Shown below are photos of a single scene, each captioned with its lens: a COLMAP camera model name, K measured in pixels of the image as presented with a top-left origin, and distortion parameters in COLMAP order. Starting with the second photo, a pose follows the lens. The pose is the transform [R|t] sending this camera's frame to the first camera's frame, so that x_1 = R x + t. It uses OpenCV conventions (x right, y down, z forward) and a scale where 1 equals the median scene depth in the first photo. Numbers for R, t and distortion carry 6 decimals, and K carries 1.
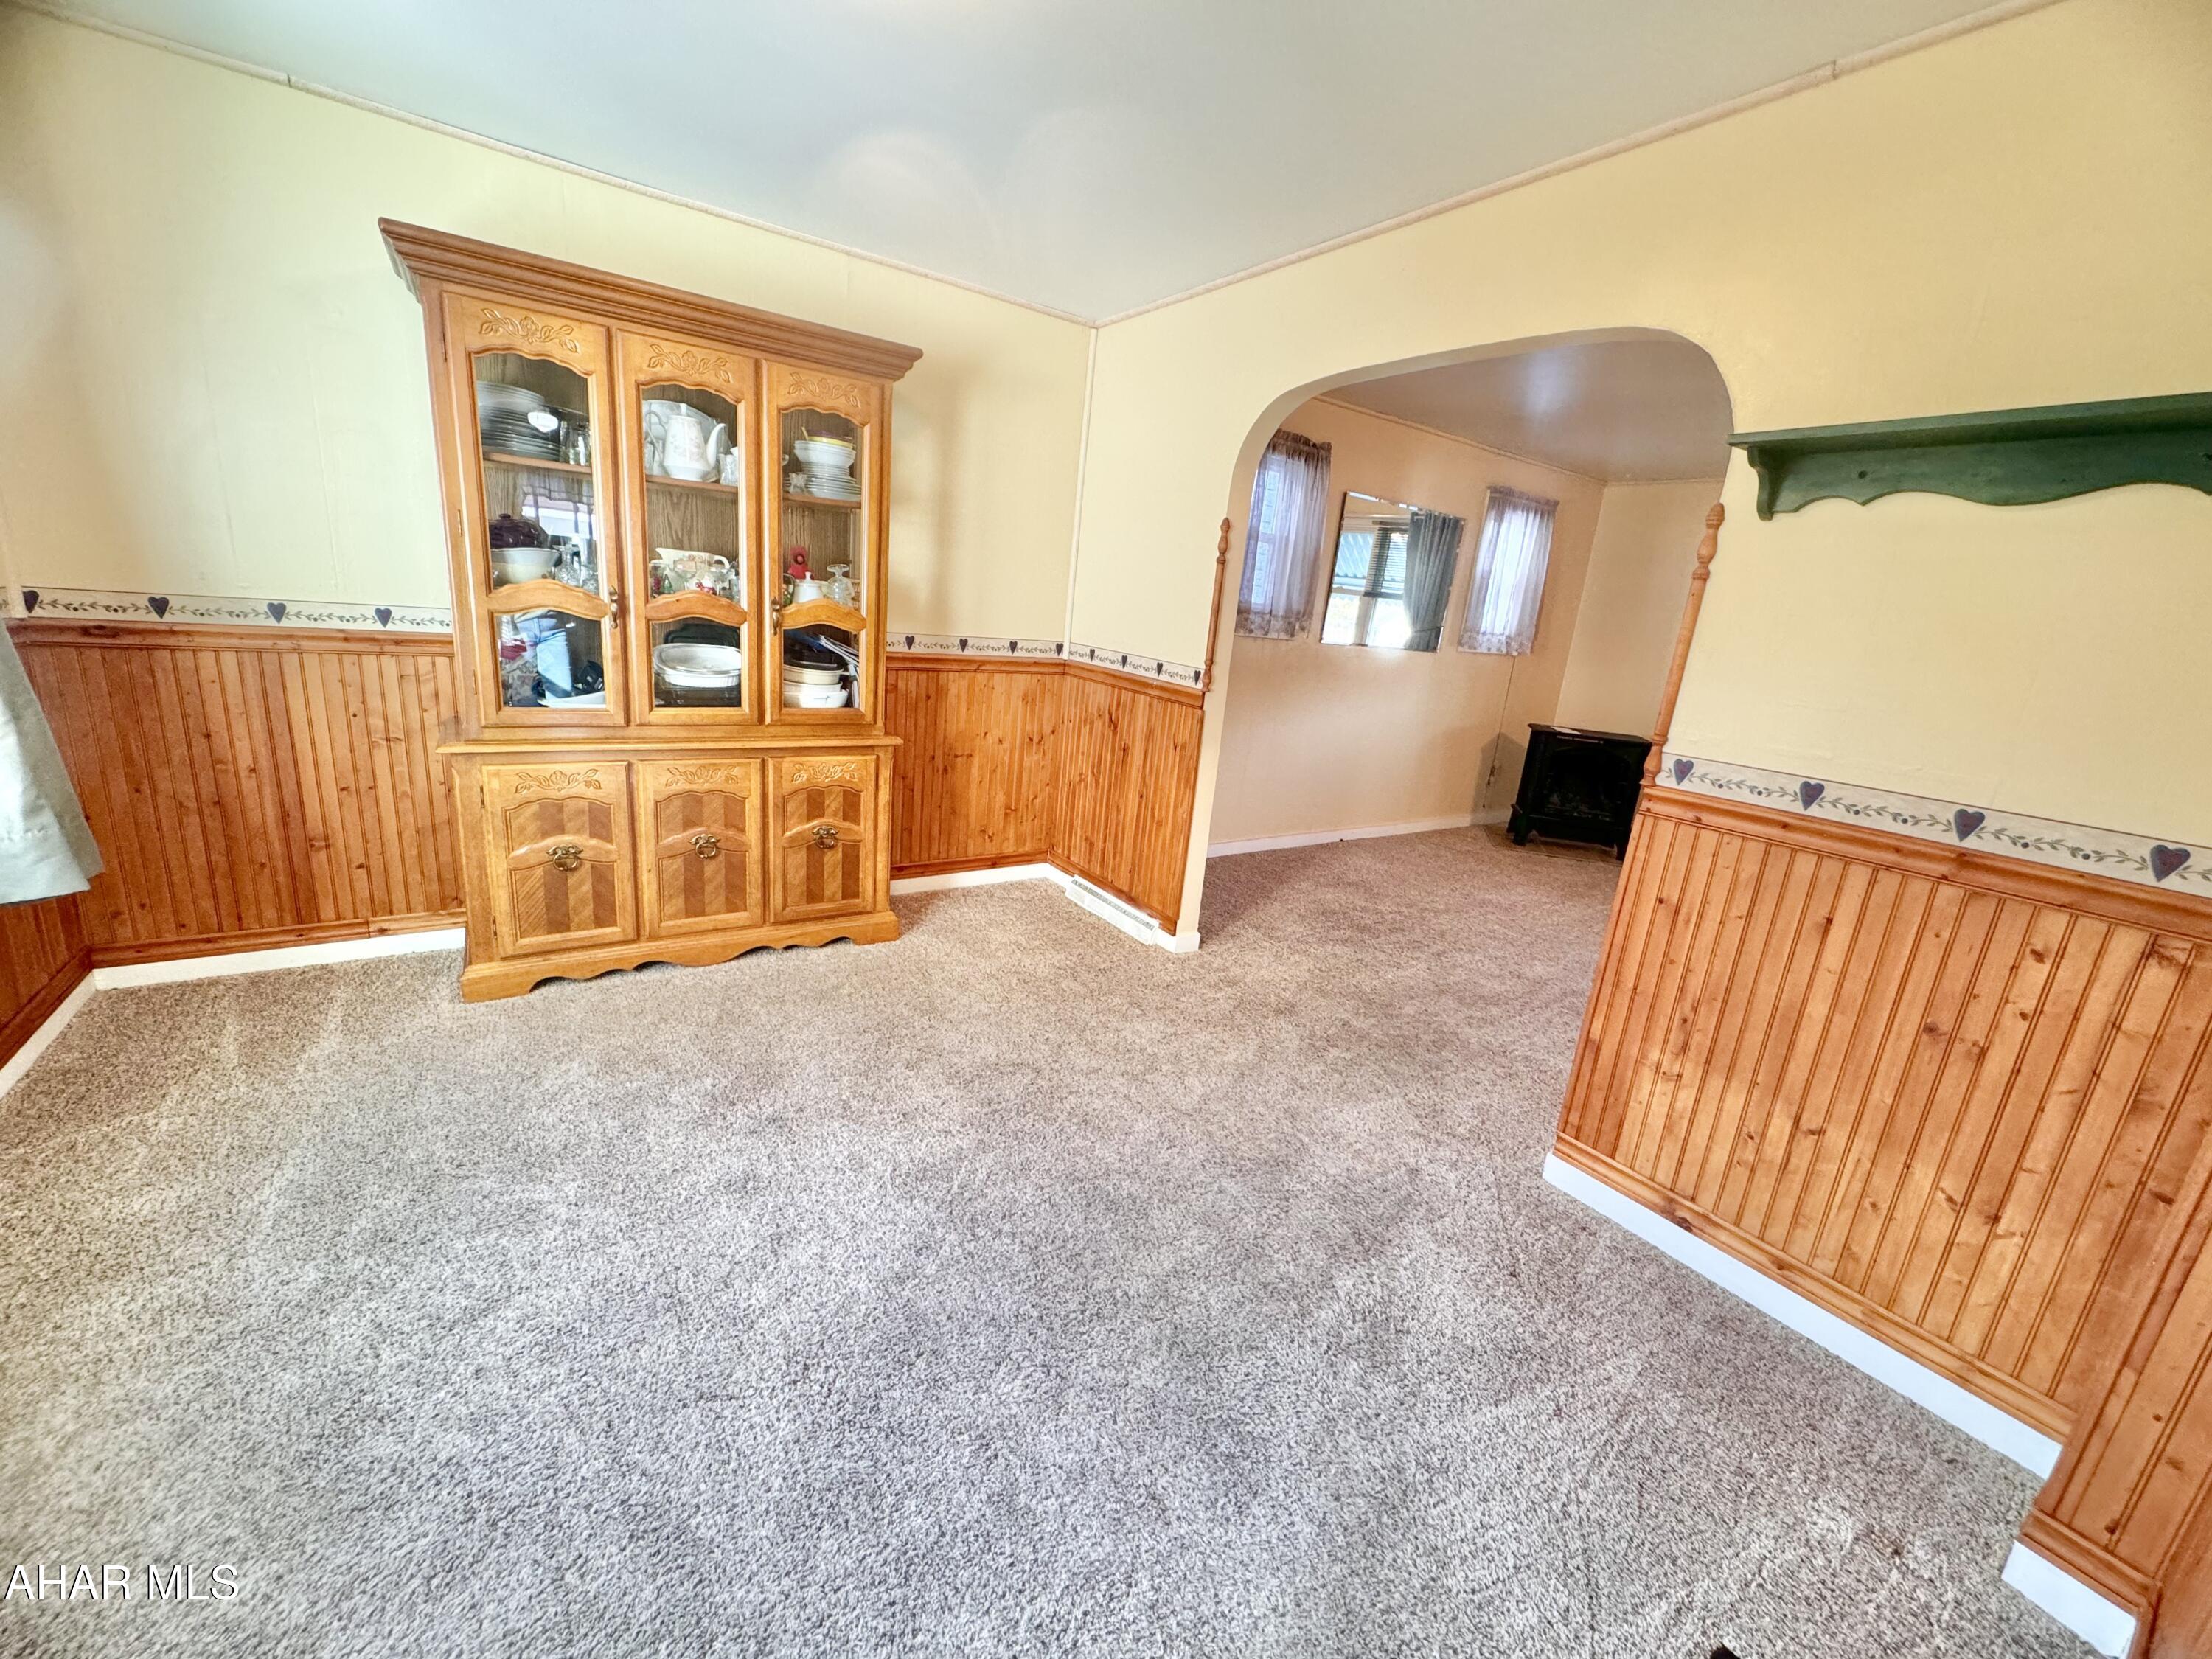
lens RADIAL K [[888.8, 0, 1114.0], [0, 888.8, 831.9], [0, 0, 1]] dist [0.001755, 0.000811]
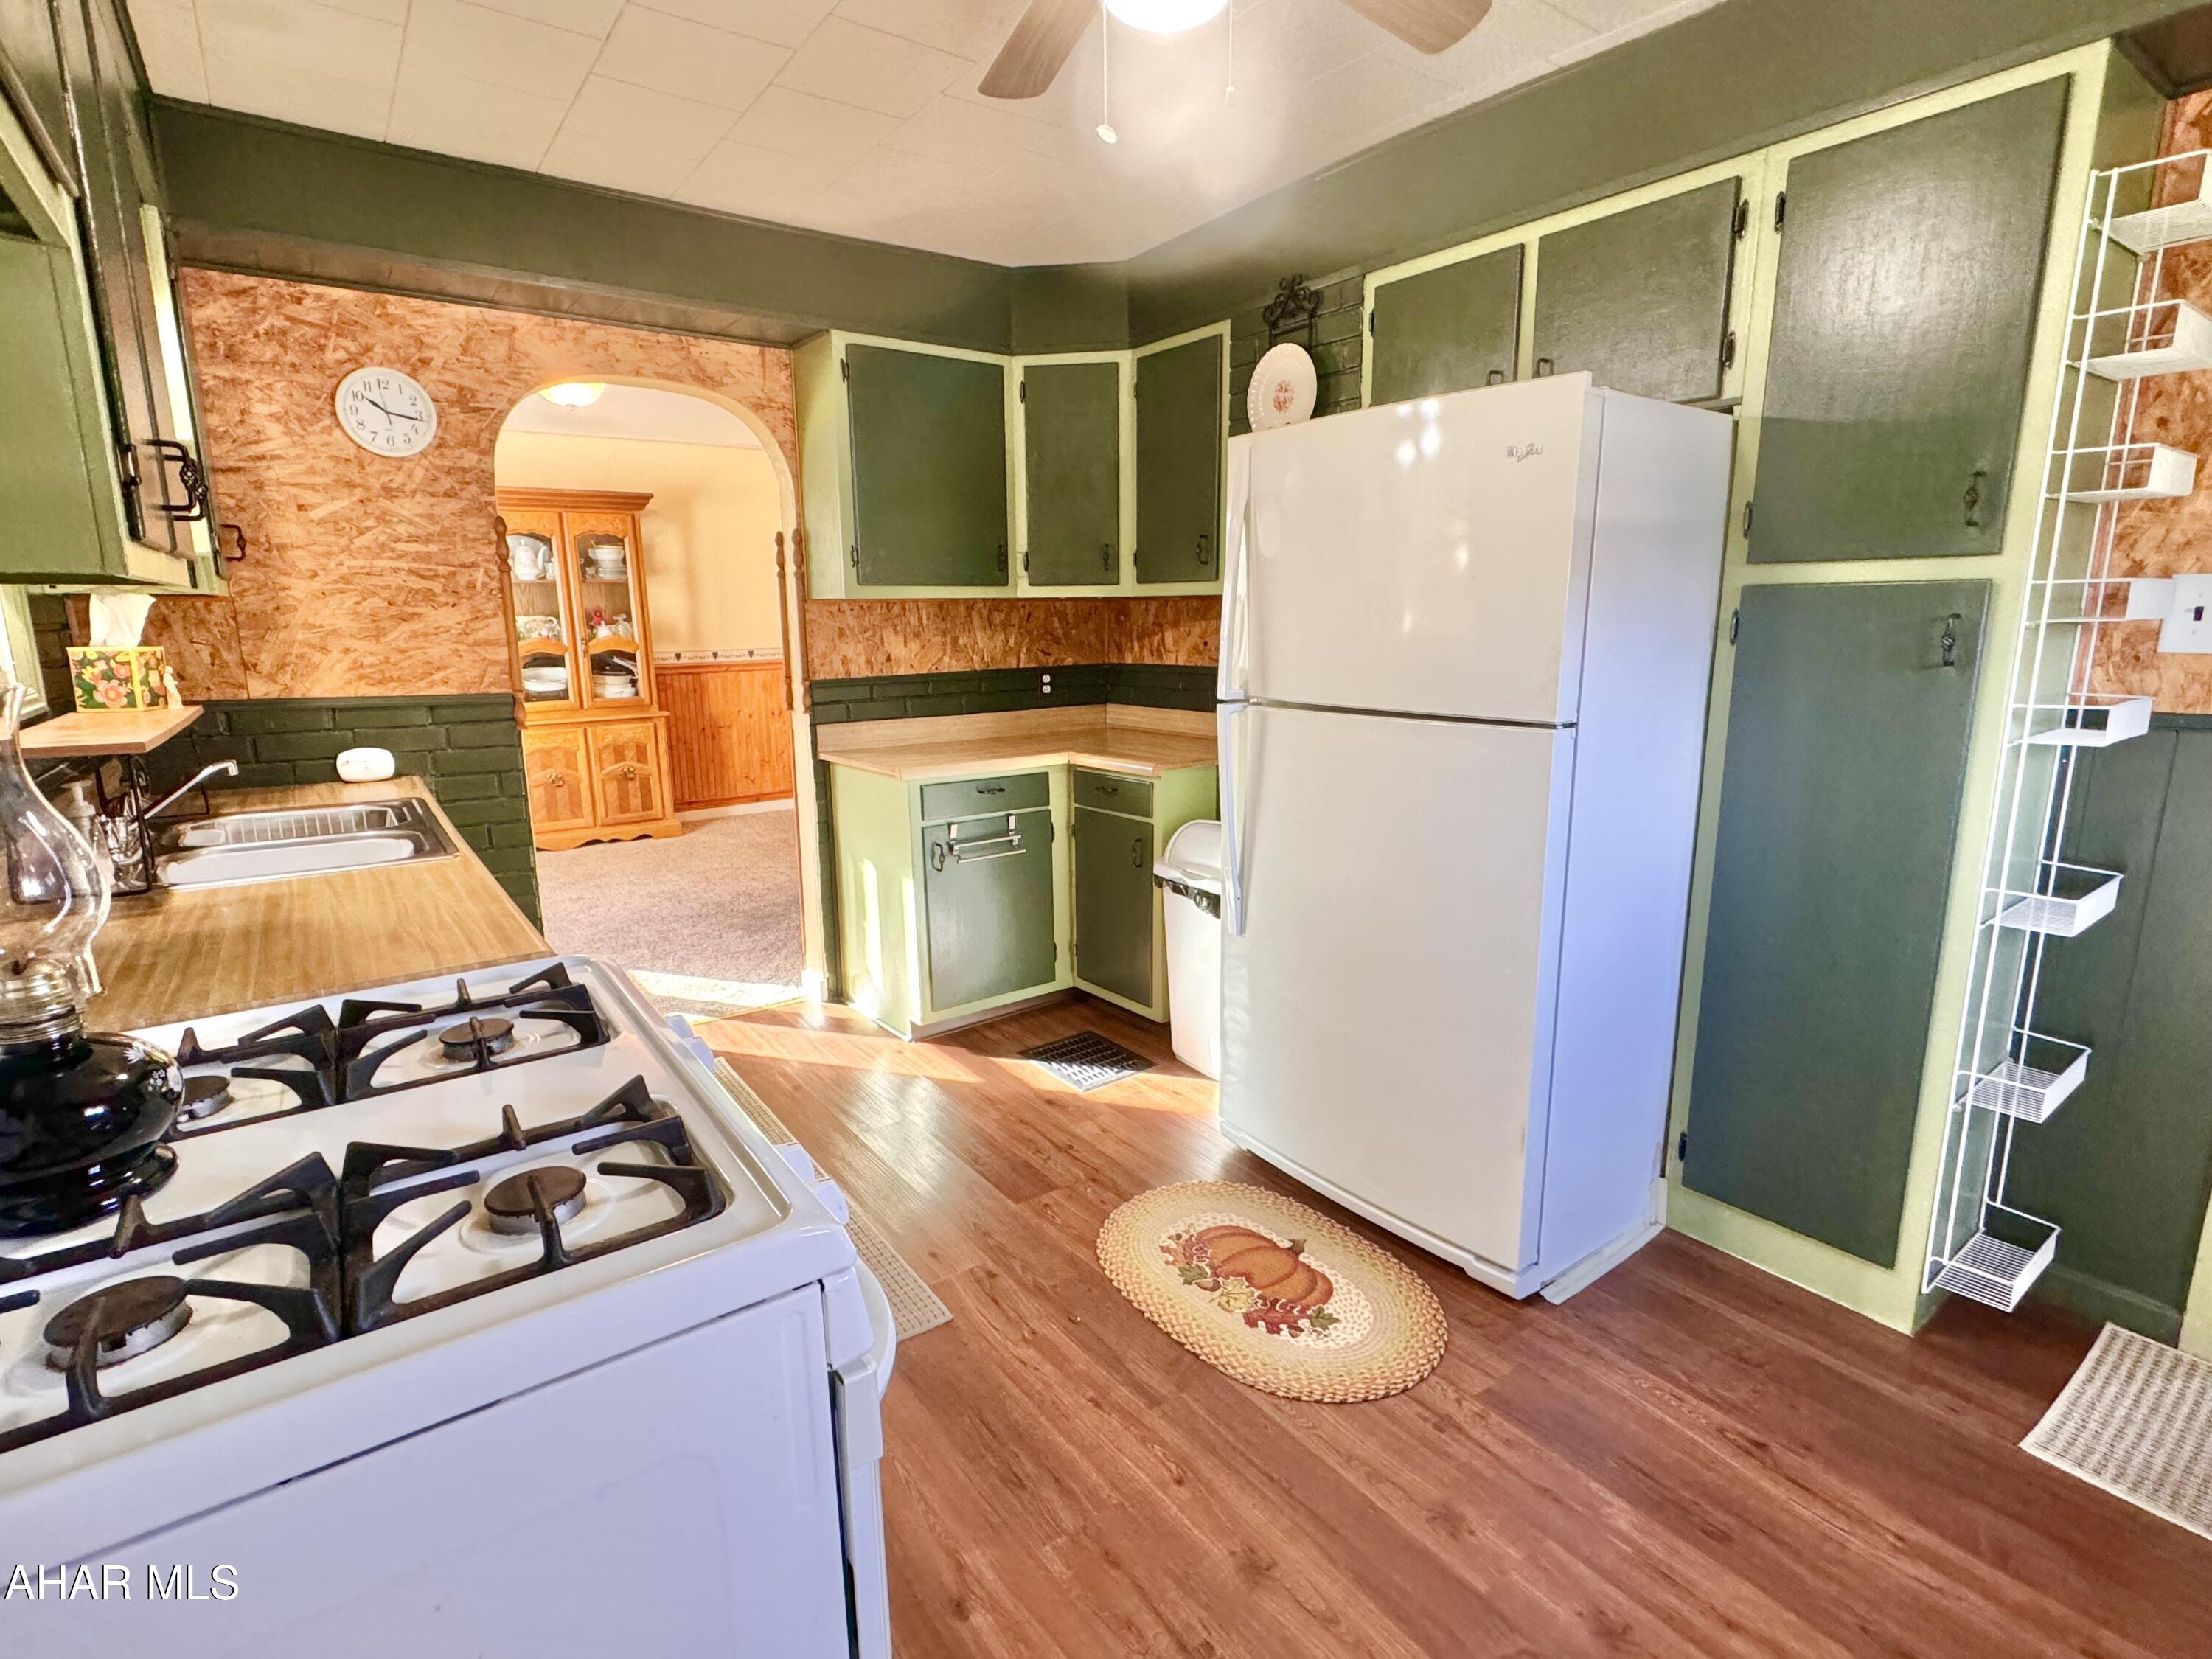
lens RADIAL K [[1061.3, 0, 1100.0], [0, 1061.3, 830.2], [0, 0, 1]] dist [0.001662, -0.000003]
pose [[0.994236, -0.106639, 0.011113, 0.548213], [0.107061, 0.993028, -0.049334, 0.316384], [-0.005775, 0.050239, 0.998721, -1.044987]]
